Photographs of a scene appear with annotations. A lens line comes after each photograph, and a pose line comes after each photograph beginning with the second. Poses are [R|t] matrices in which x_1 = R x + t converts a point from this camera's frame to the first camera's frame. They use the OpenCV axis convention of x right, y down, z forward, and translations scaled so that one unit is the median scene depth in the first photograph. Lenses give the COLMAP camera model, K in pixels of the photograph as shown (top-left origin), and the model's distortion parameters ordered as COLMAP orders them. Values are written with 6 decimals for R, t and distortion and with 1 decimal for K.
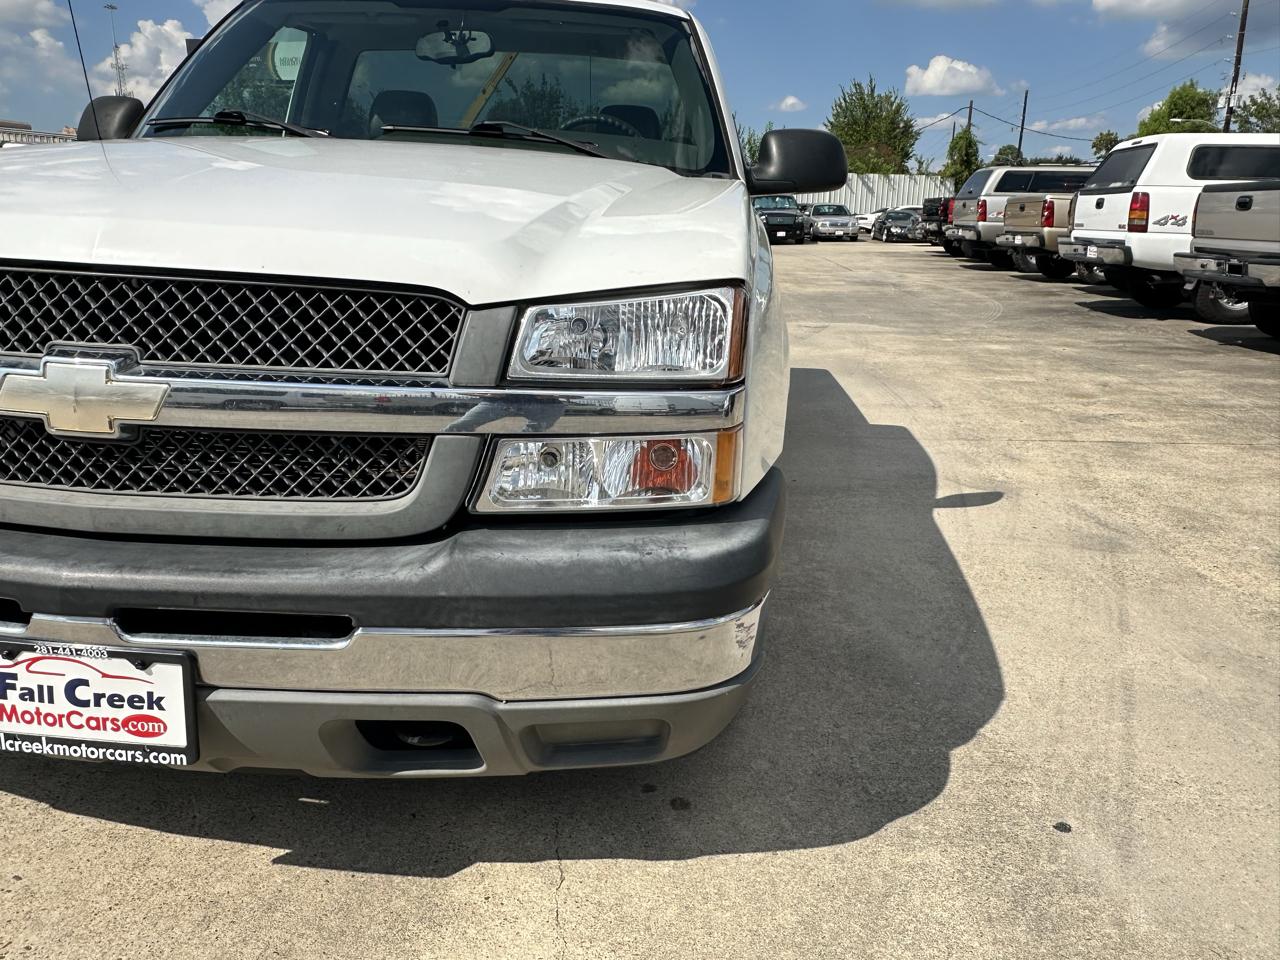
lens RADIAL K [[902.9, 0, 642.2], [0, 902.9, 468.8], [0, 0, 1]] dist [-0.003957, 0.004590]
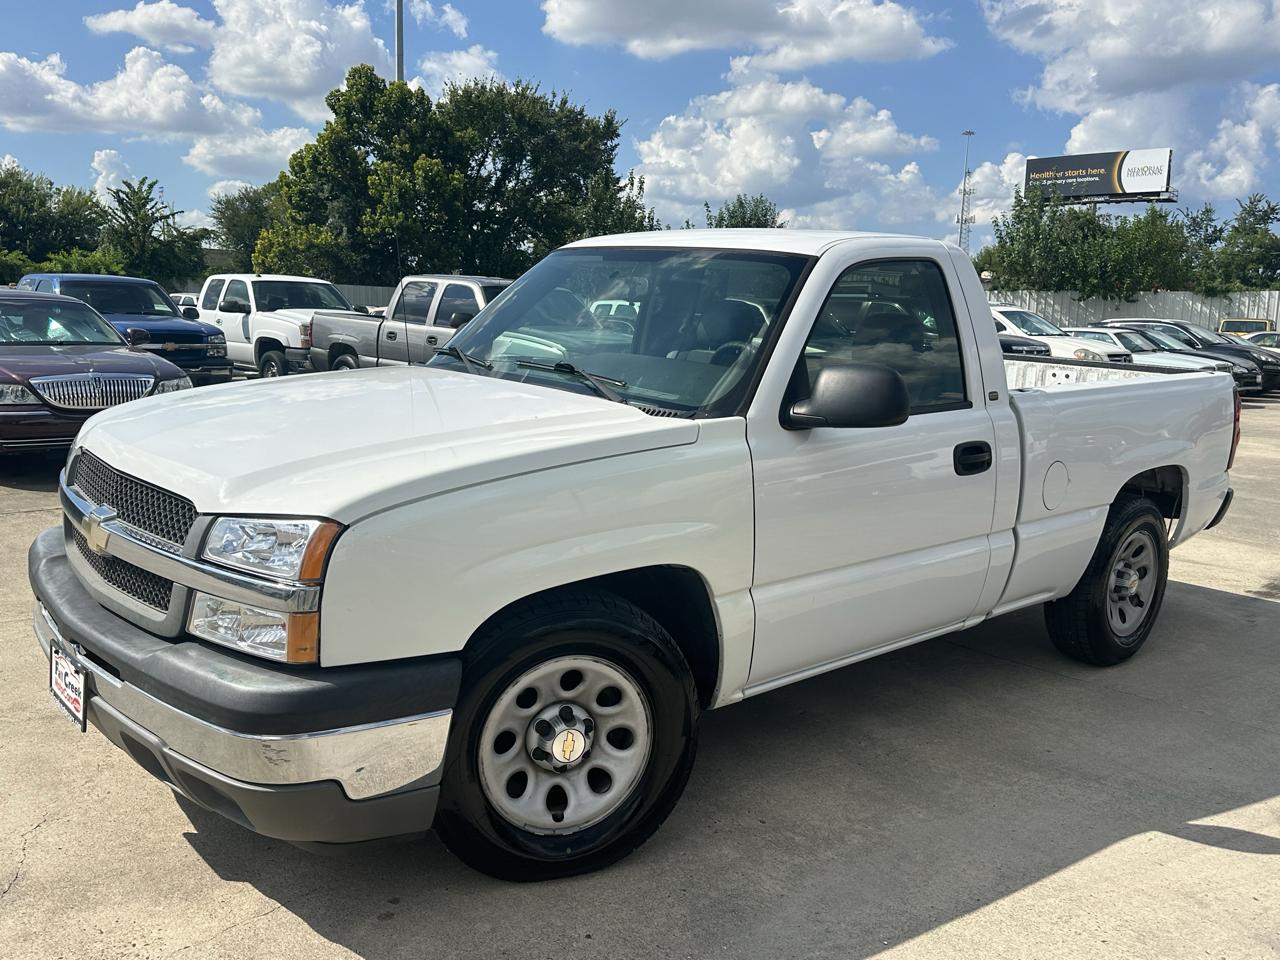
lens RADIAL K [[1064.4, 0, 640.0], [0, 1064.4, 480.0], [0, 0, 1]] dist [0.163065, -0.284037]
pose [[0.713135, 0.106919, -0.692825, 1.824654], [-0.209421, 0.975663, -0.064993, -0.275959], [0.669015, 0.191441, 0.718171, 0.045659]]
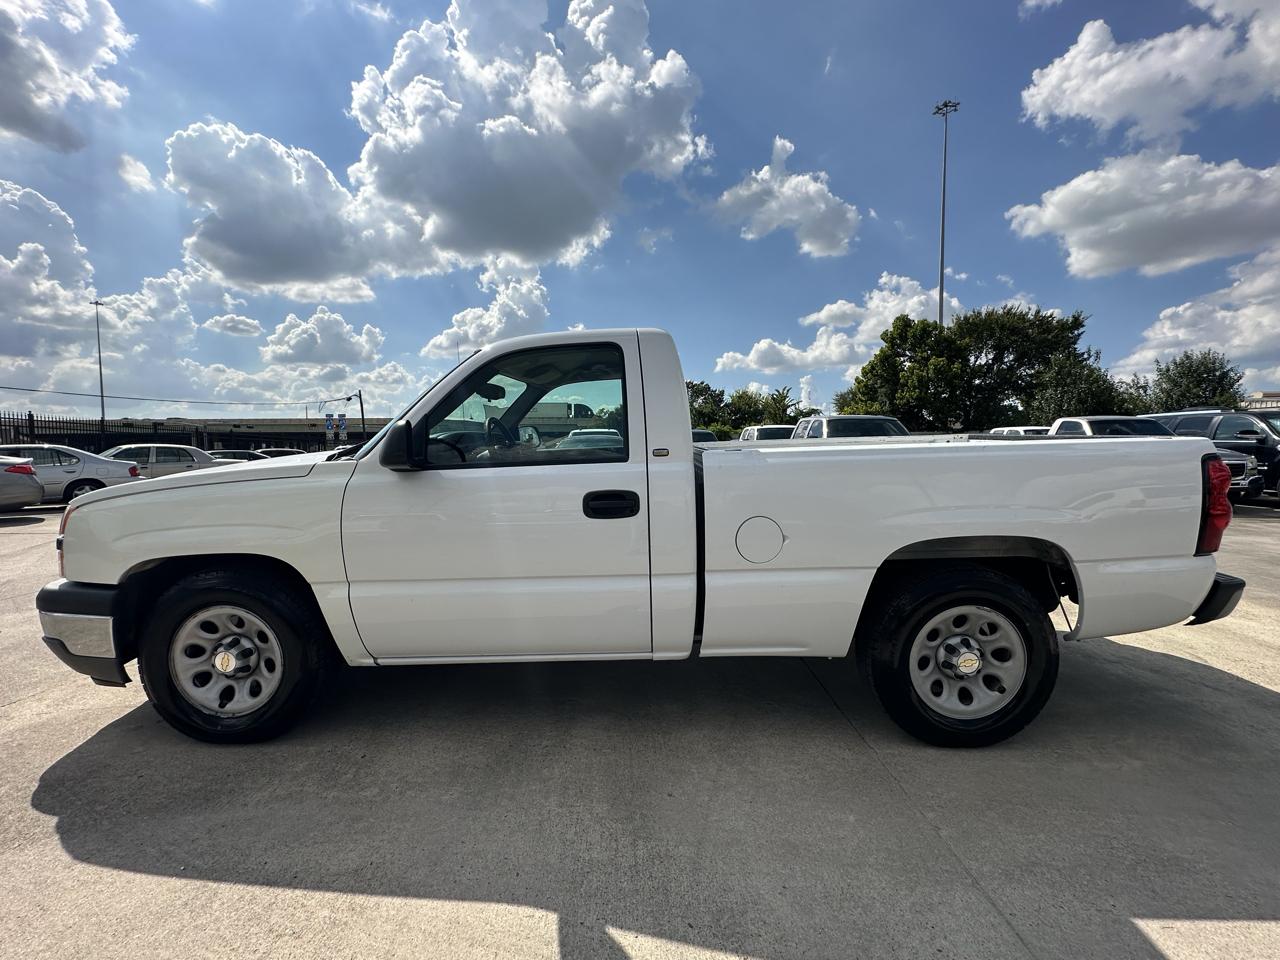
lens RADIAL K [[552.0, 0, 642.8], [0, 552.0, 484.4], [0, 0, 1]] dist [-0.002907, 0.000810]
pose [[0.064499, 0.047234, -0.996799, 2.107229], [-0.271004, 0.962169, 0.028057, -0.865106], [0.960415, 0.268327, 0.074859, 2.756874]]
